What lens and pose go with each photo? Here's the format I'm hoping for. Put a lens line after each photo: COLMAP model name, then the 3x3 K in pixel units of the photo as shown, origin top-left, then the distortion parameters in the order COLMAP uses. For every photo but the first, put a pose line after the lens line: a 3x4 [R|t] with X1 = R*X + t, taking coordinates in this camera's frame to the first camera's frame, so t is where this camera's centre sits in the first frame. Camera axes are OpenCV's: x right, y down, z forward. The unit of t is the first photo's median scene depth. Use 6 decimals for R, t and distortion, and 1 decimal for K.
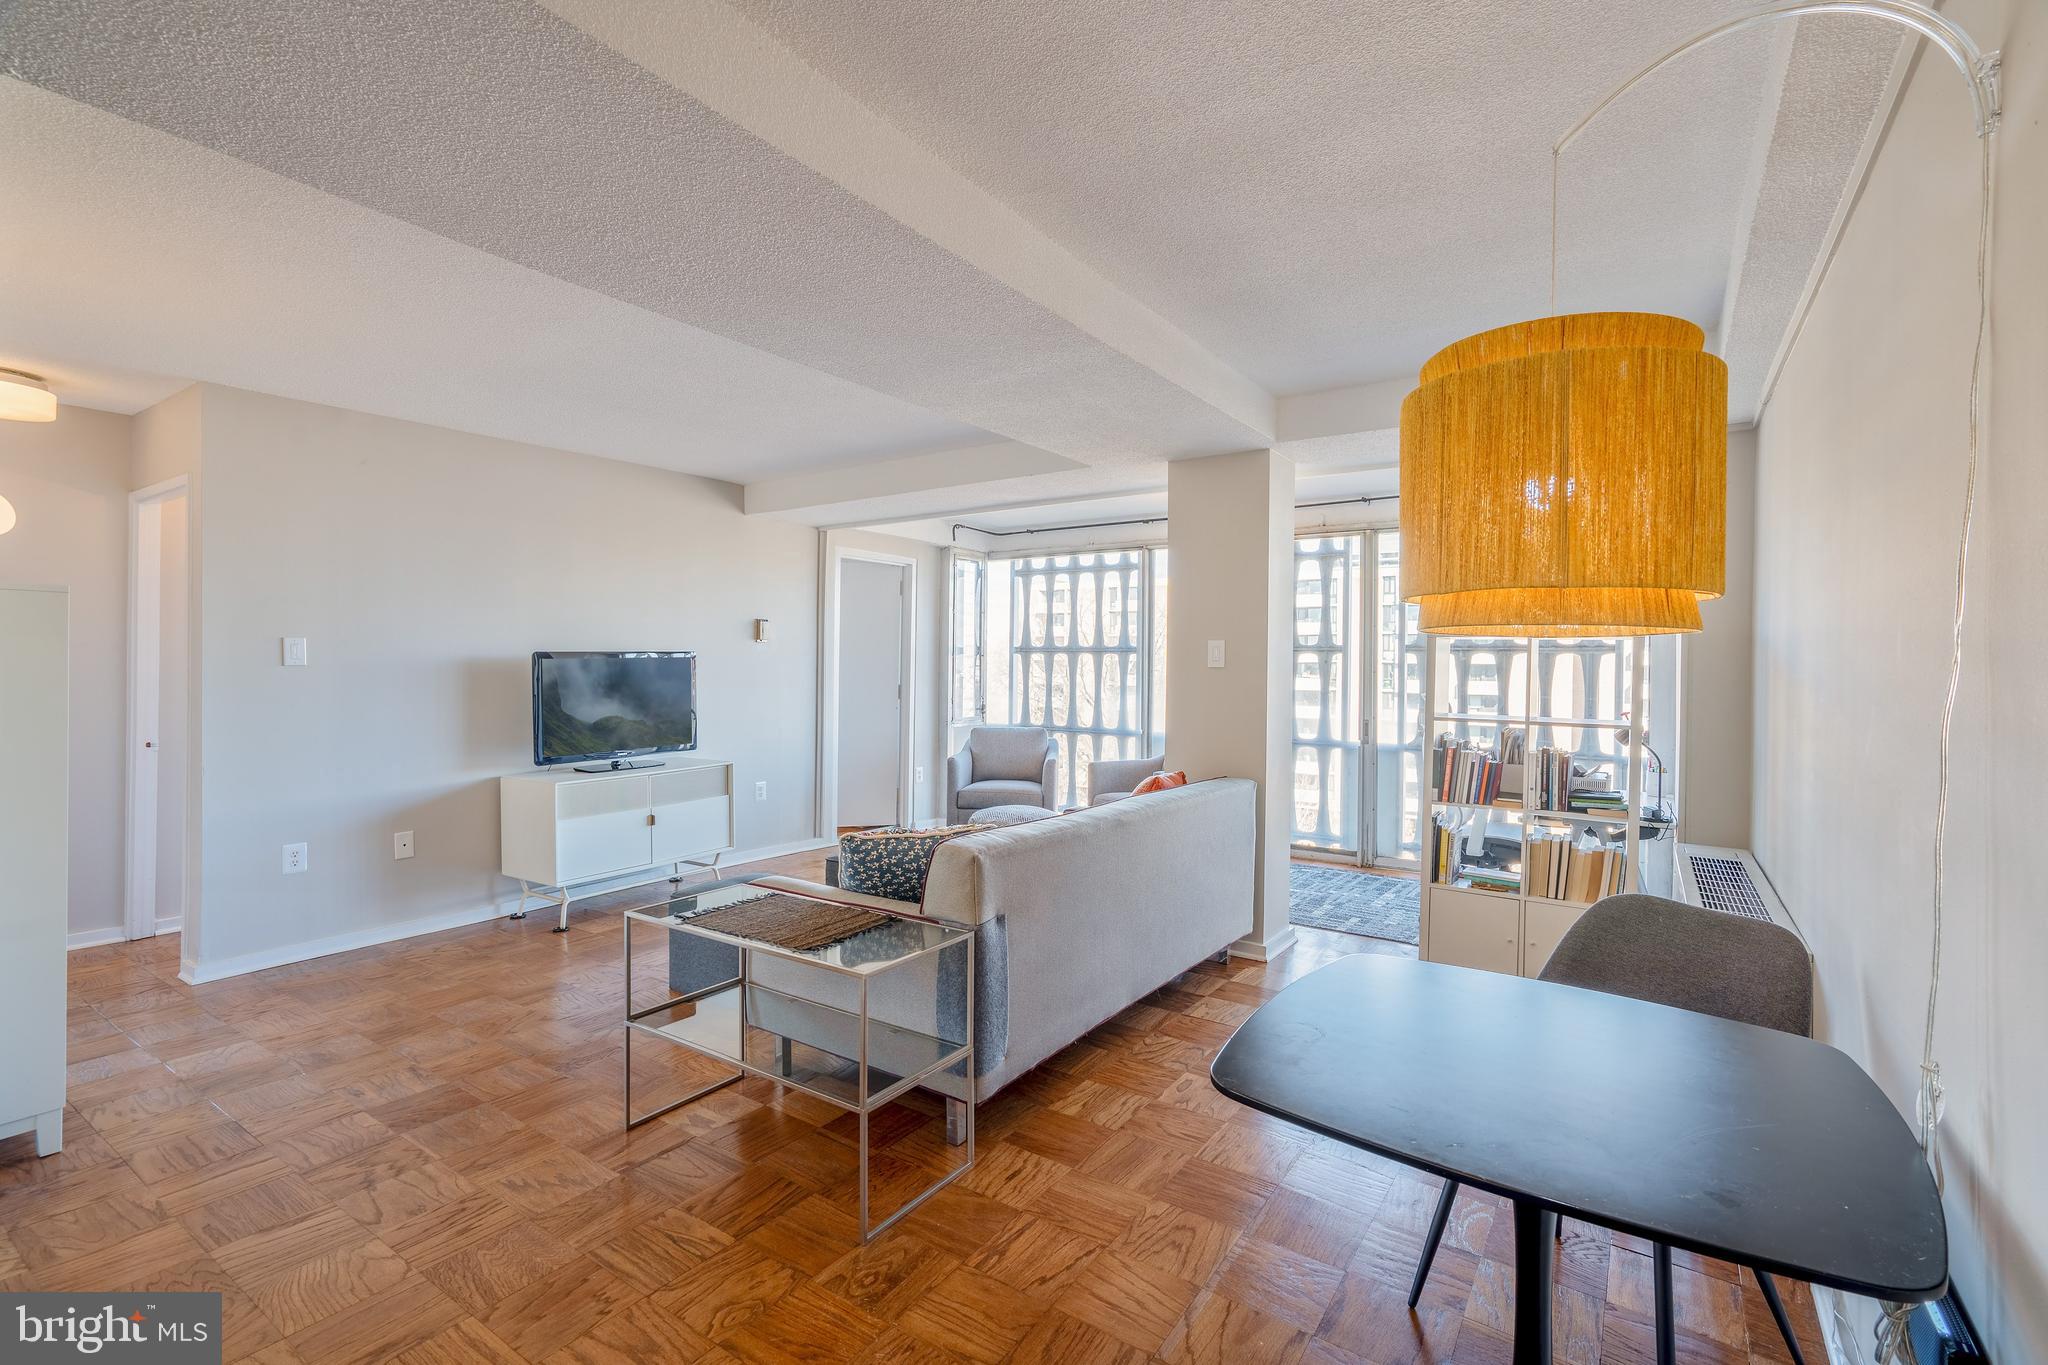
lens RADIAL K [[921.2, 0, 1014.3], [0, 921.2, 666.3], [0, 0, 1]] dist [-0.016838, 0.011286]
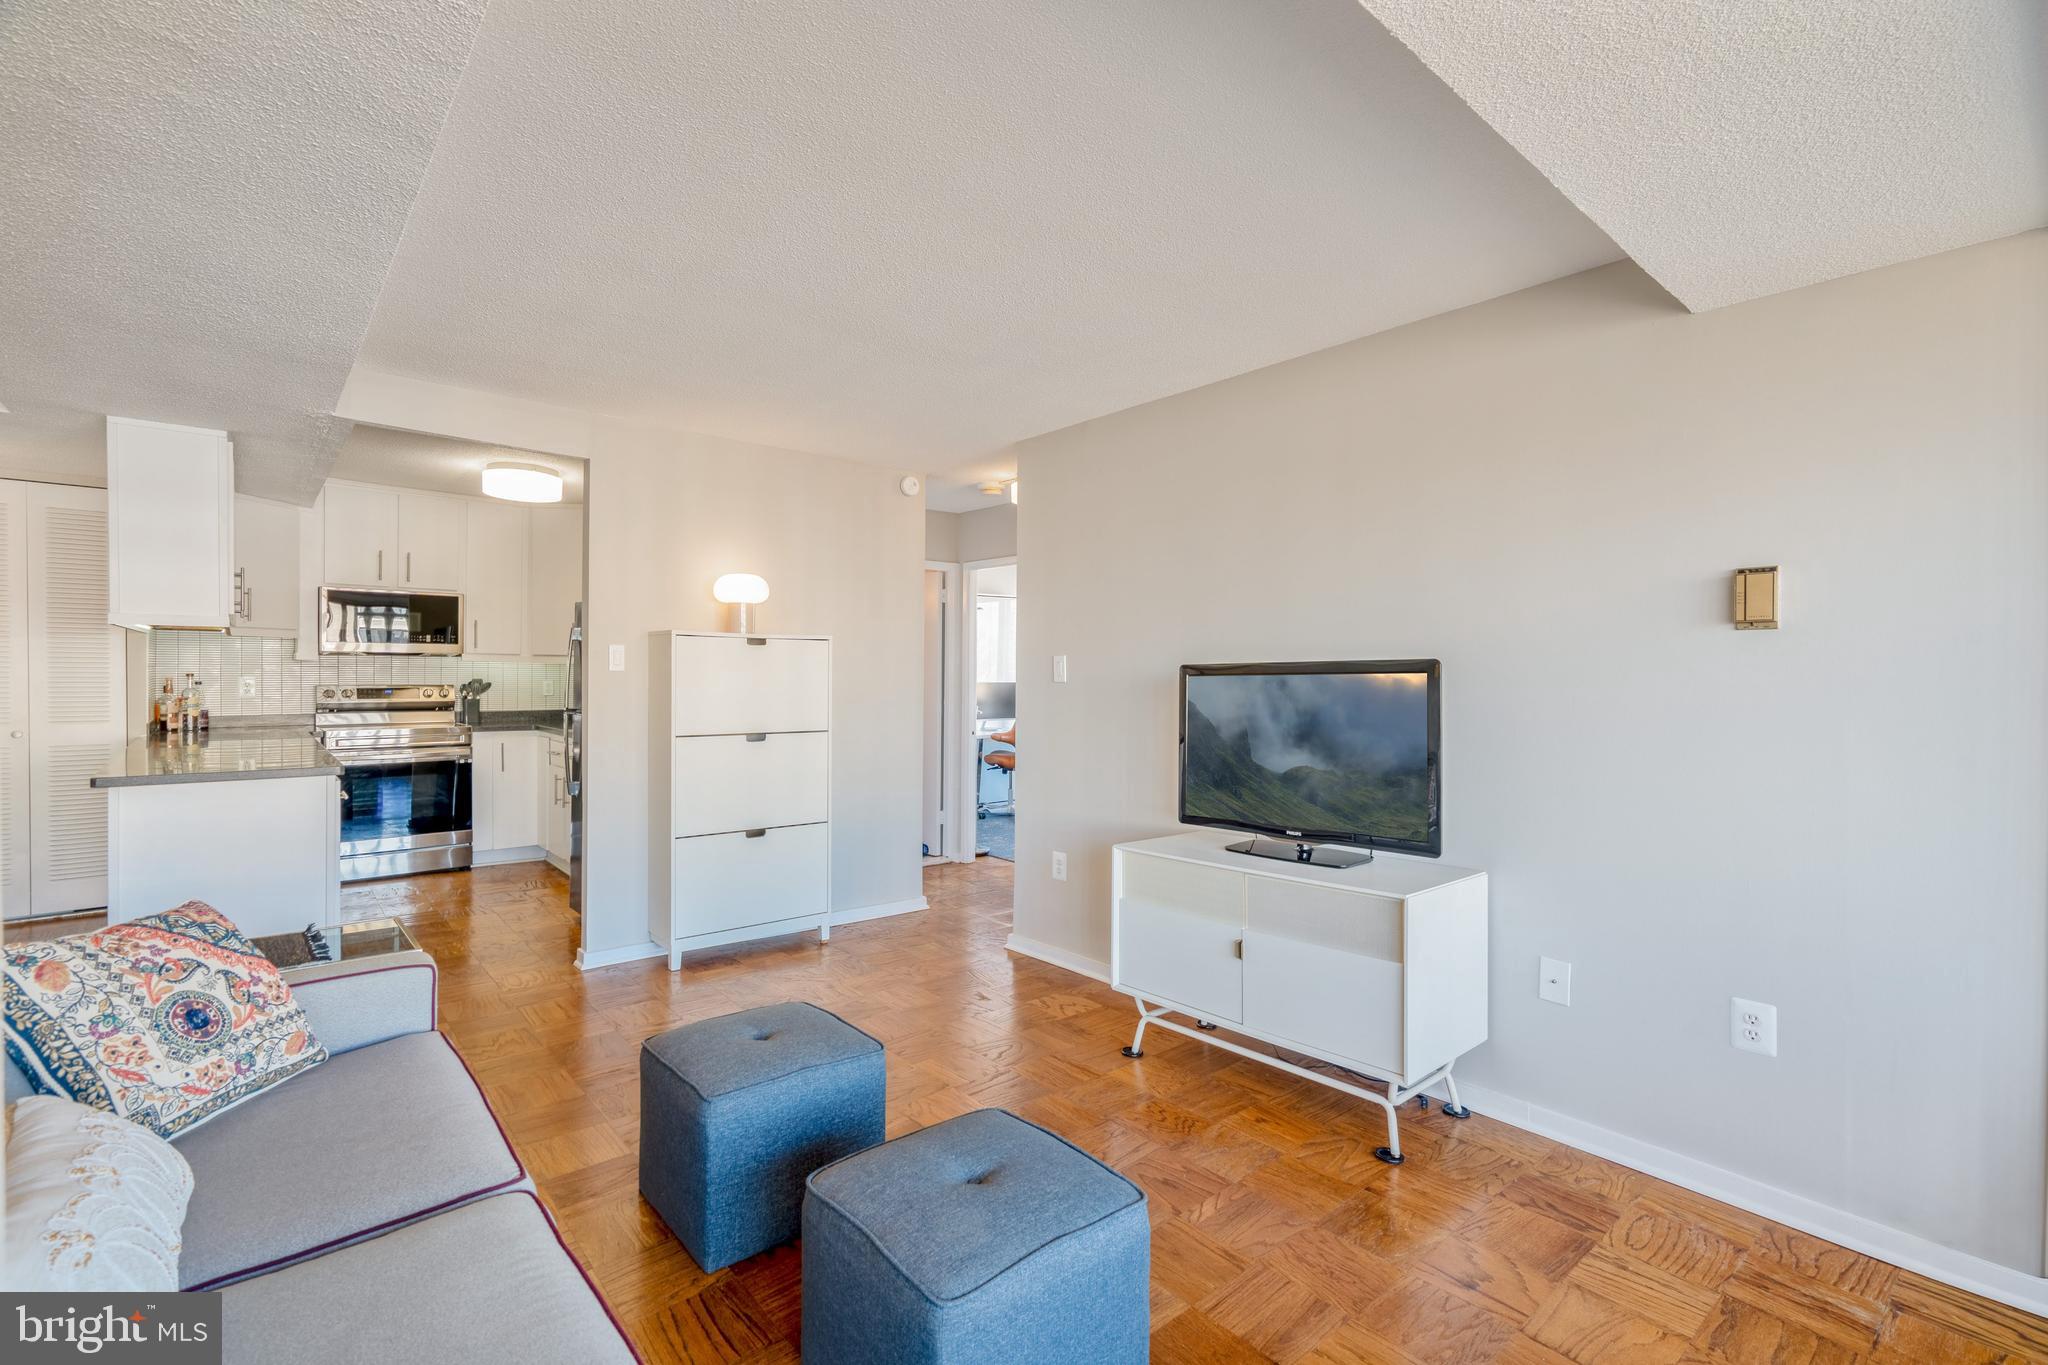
lens RADIAL K [[921.2, 0, 1014.3], [0, 921.2, 666.3], [0, 0, 1]] dist [-0.016838, 0.011286]
pose [[-0.256249, -0.017561, -0.966451, 0.213304], [-0.010990, 0.999823, -0.015253, -0.002314], [0.966548, 0.006713, -0.256396, 1.028538]]
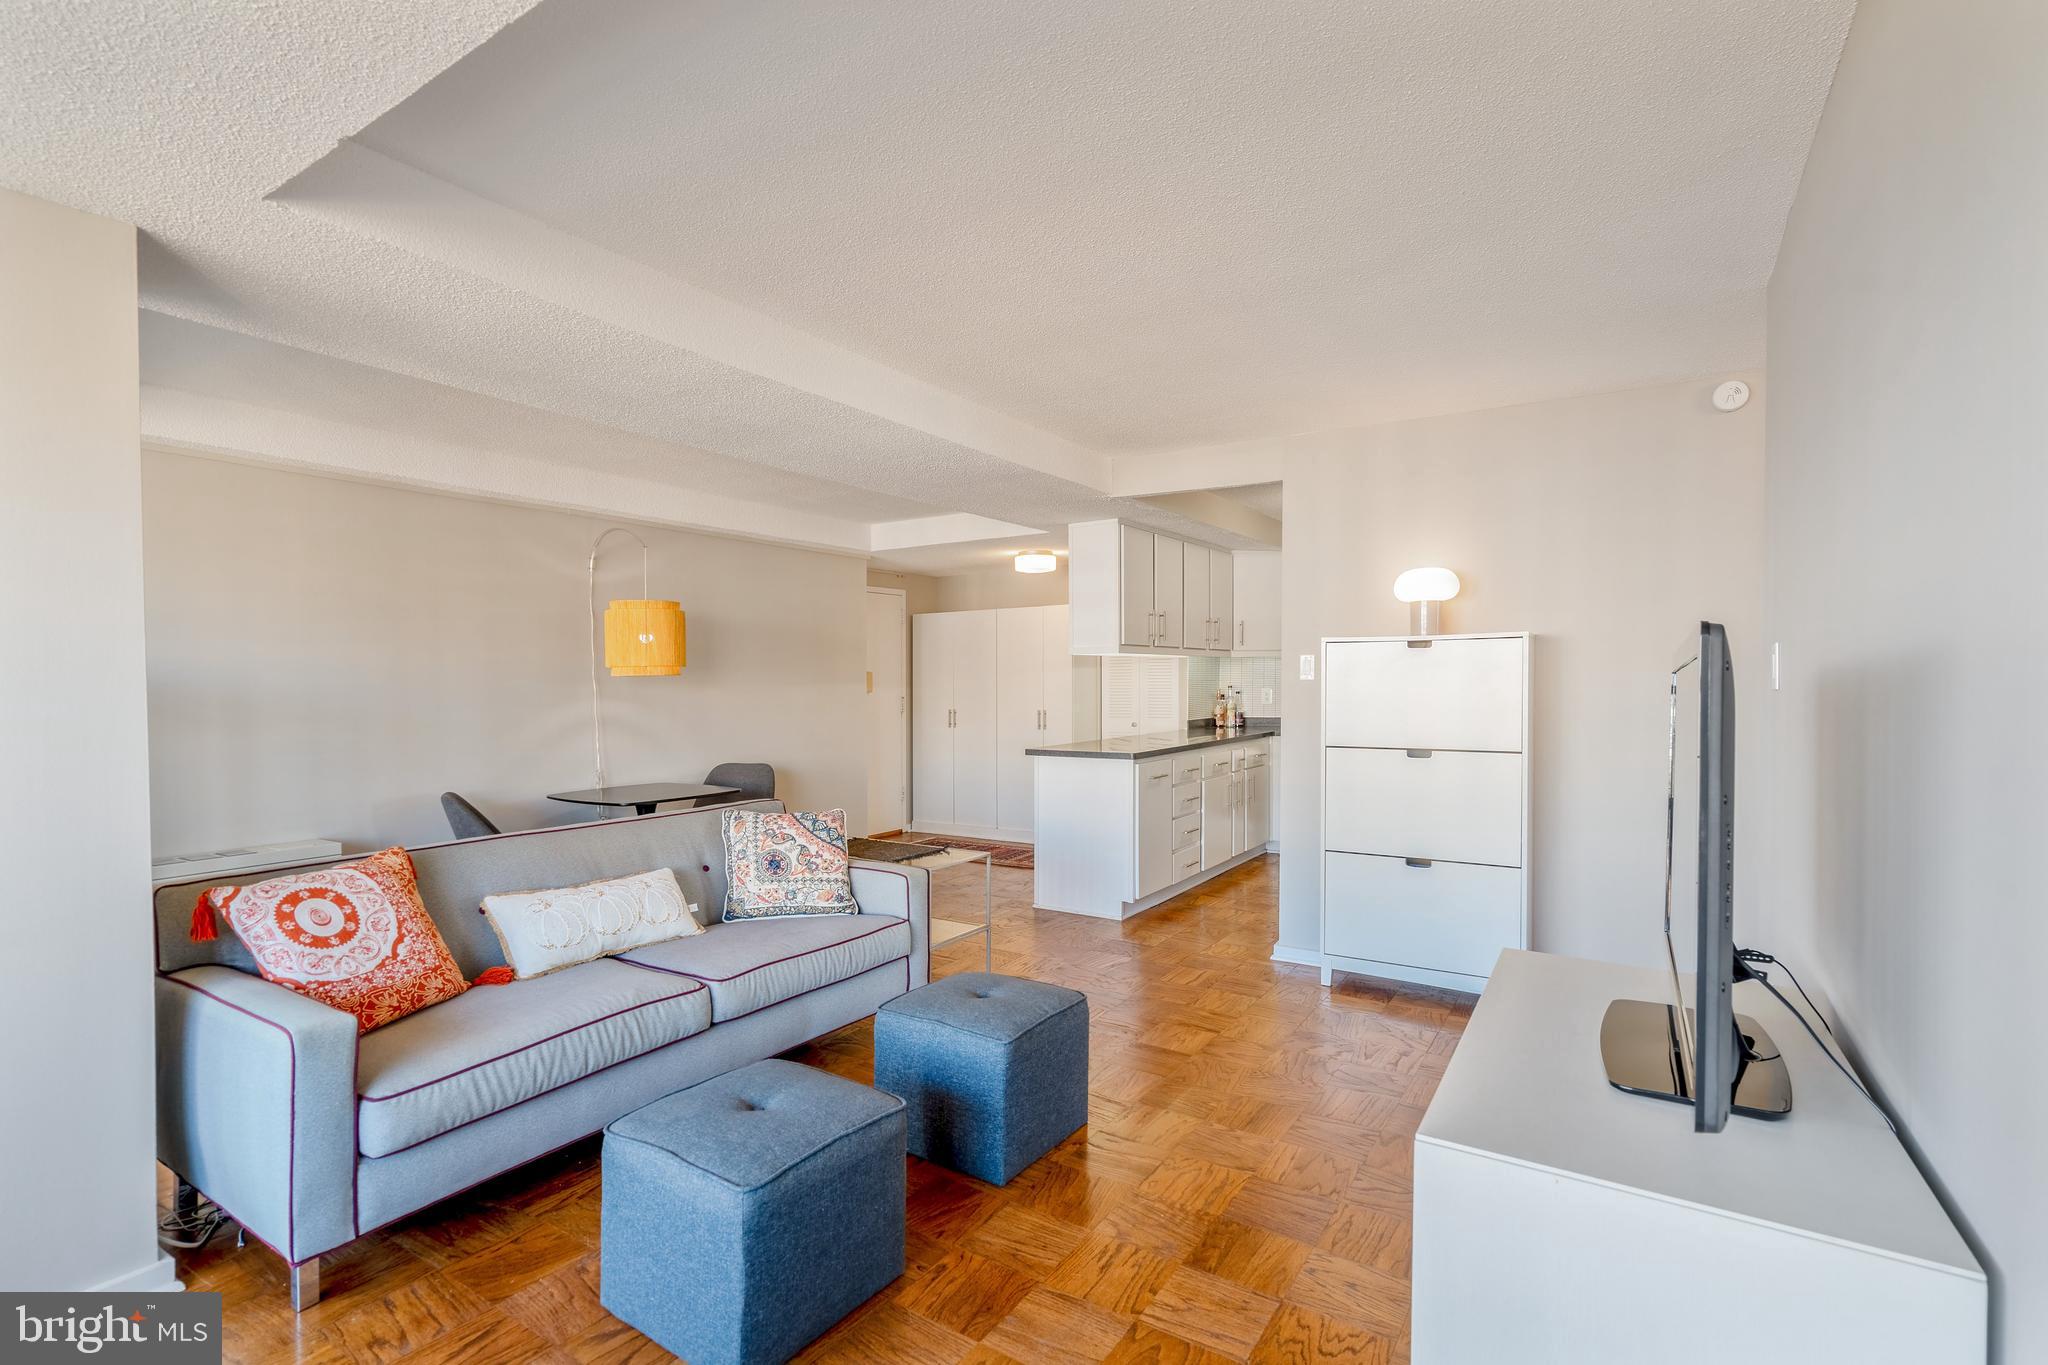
lens RADIAL K [[945.1, 0, 1024.0], [0, 945.1, 682.5], [0, 0, 1]] dist [-0.000649, 0.000413]
pose [[-0.999331, -0.004024, -0.036358, -0.212292], [-0.004077, 0.999991, 0.001383, -0.005077], [0.036353, 0.001530, -0.999338, 1.344726]]
